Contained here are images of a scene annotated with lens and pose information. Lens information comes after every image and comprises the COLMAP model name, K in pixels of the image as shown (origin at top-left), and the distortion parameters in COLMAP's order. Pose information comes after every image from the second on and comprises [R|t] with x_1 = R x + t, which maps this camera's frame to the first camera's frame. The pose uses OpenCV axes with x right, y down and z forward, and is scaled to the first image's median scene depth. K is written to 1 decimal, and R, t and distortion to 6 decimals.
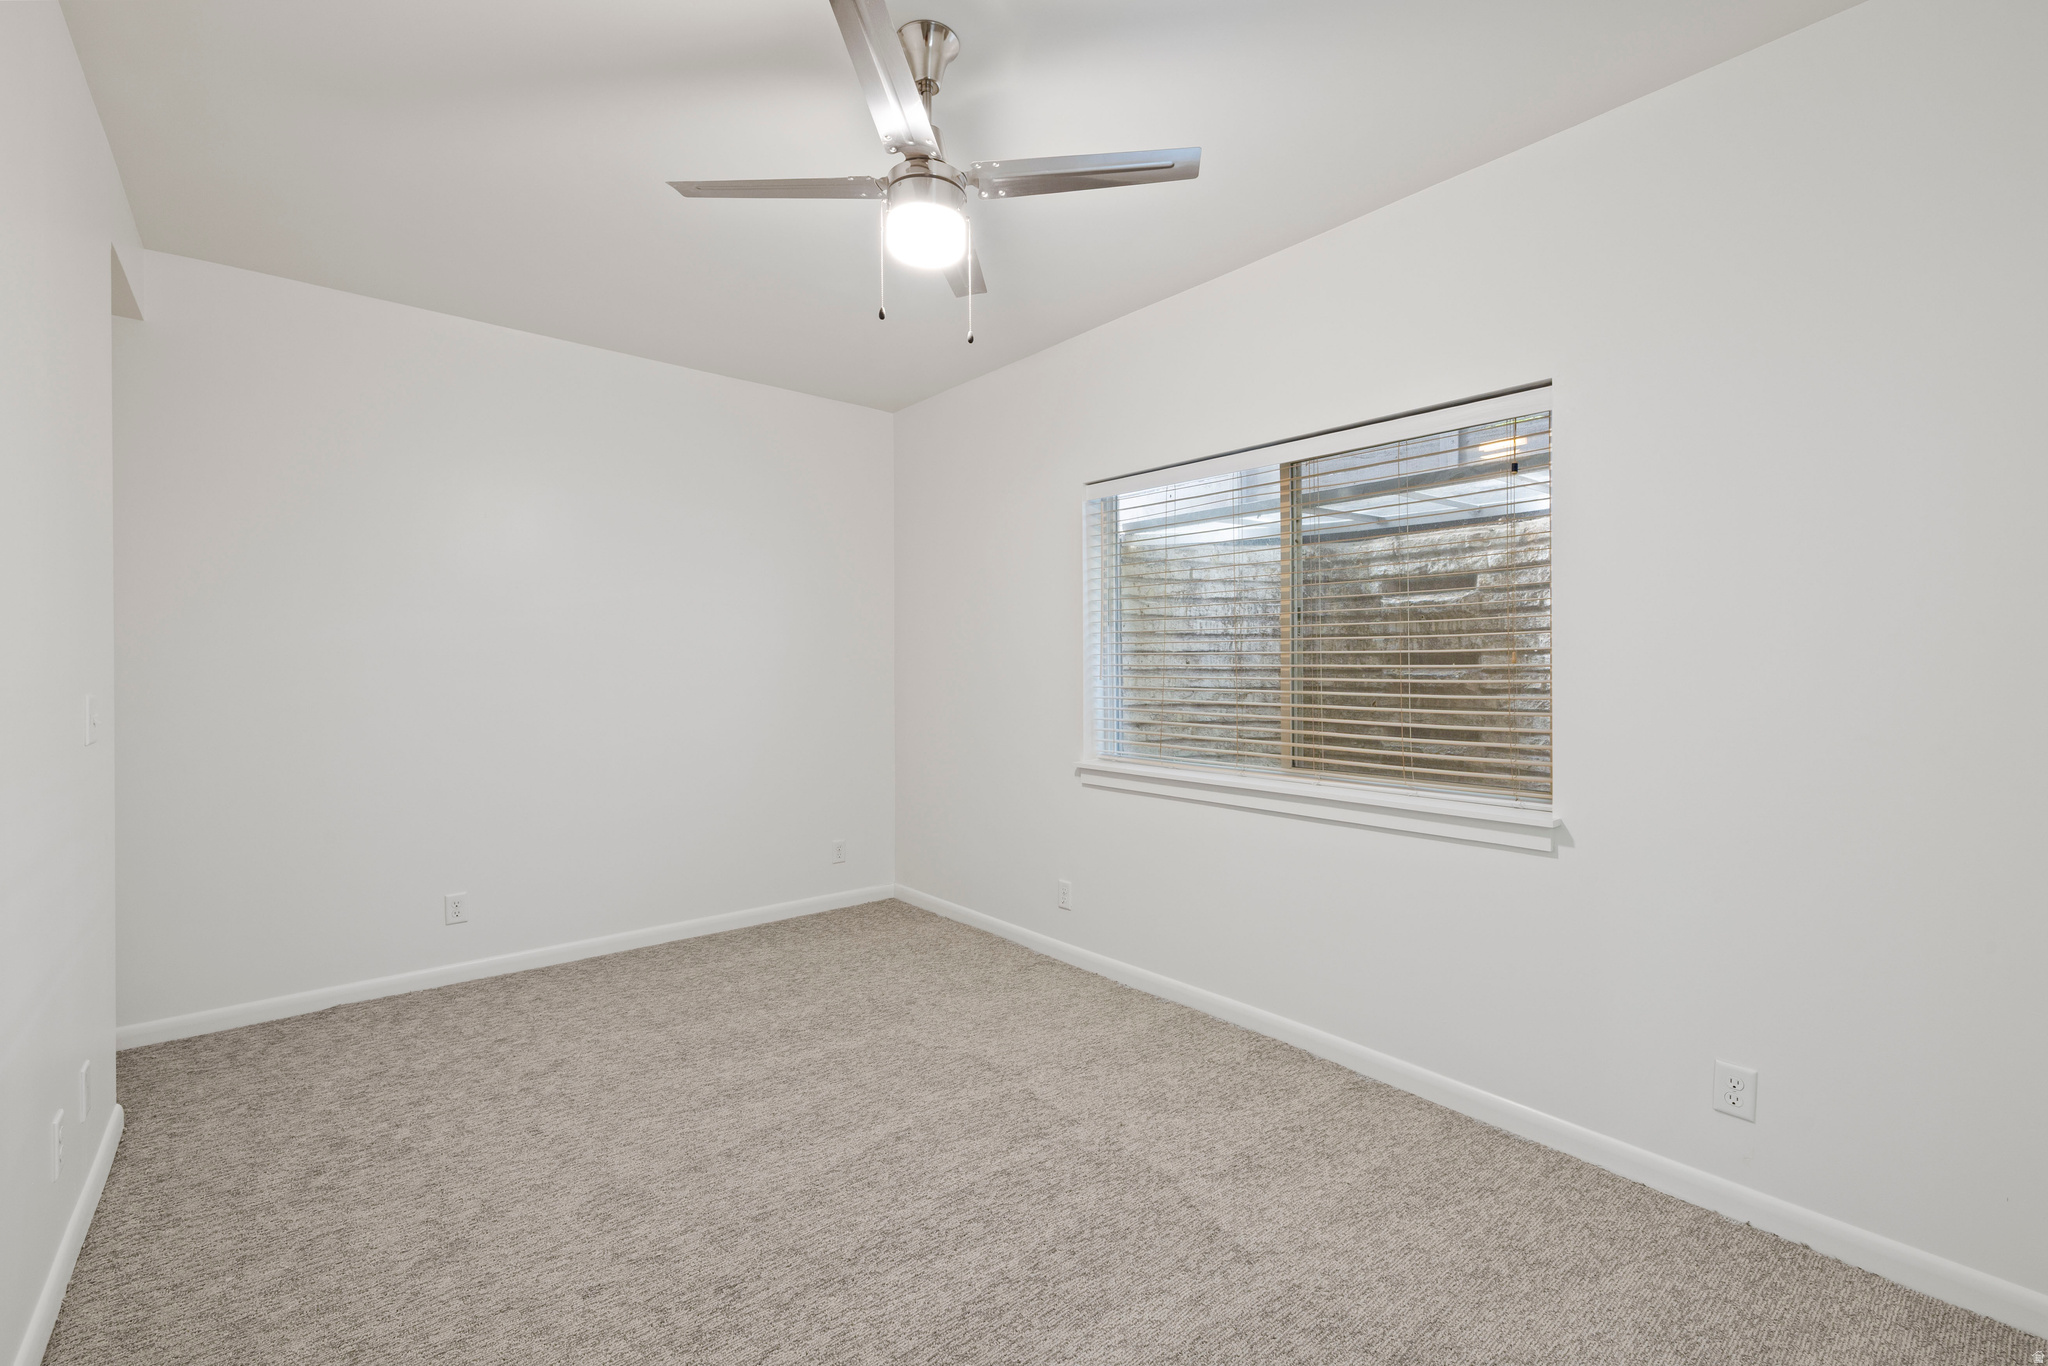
lens RADIAL K [[859.6, 0, 1016.6], [0, 859.6, 677.4], [0, 0, 1]] dist [-0.002491, 0.000191]
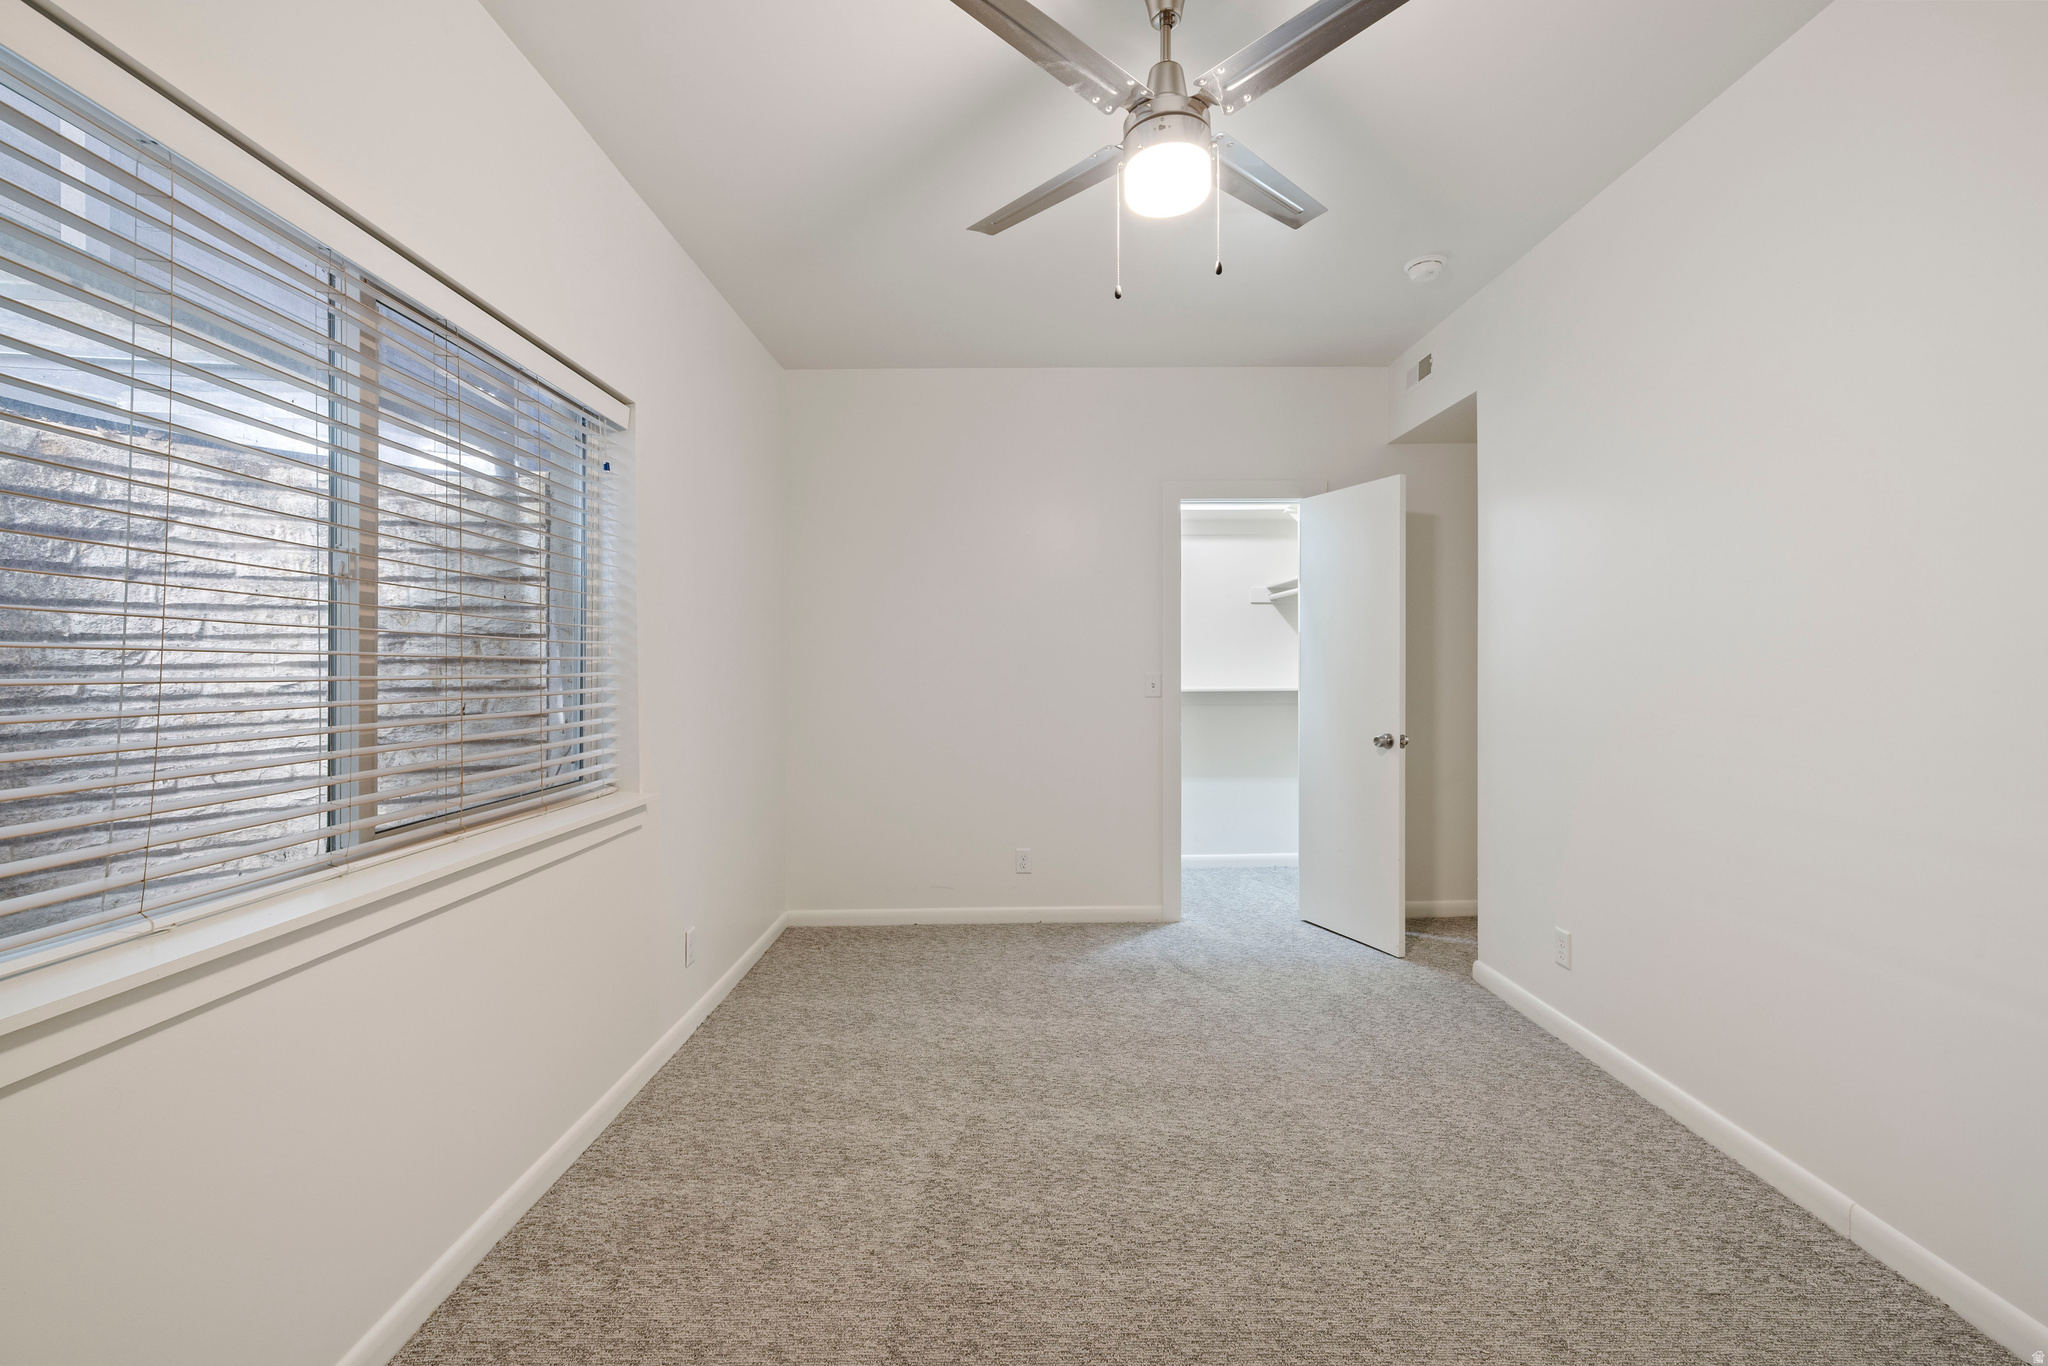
lens RADIAL K [[859.6, 0, 1016.5], [0, 859.6, 673.8], [0, 0, 1]] dist [-0.002491, 0.000191]
pose [[-0.759971, -0.000592, 0.649957, -0.459212], [0.012380, 0.999805, 0.015386, -0.005769], [-0.649840, 0.019739, -0.759815, 1.441195]]
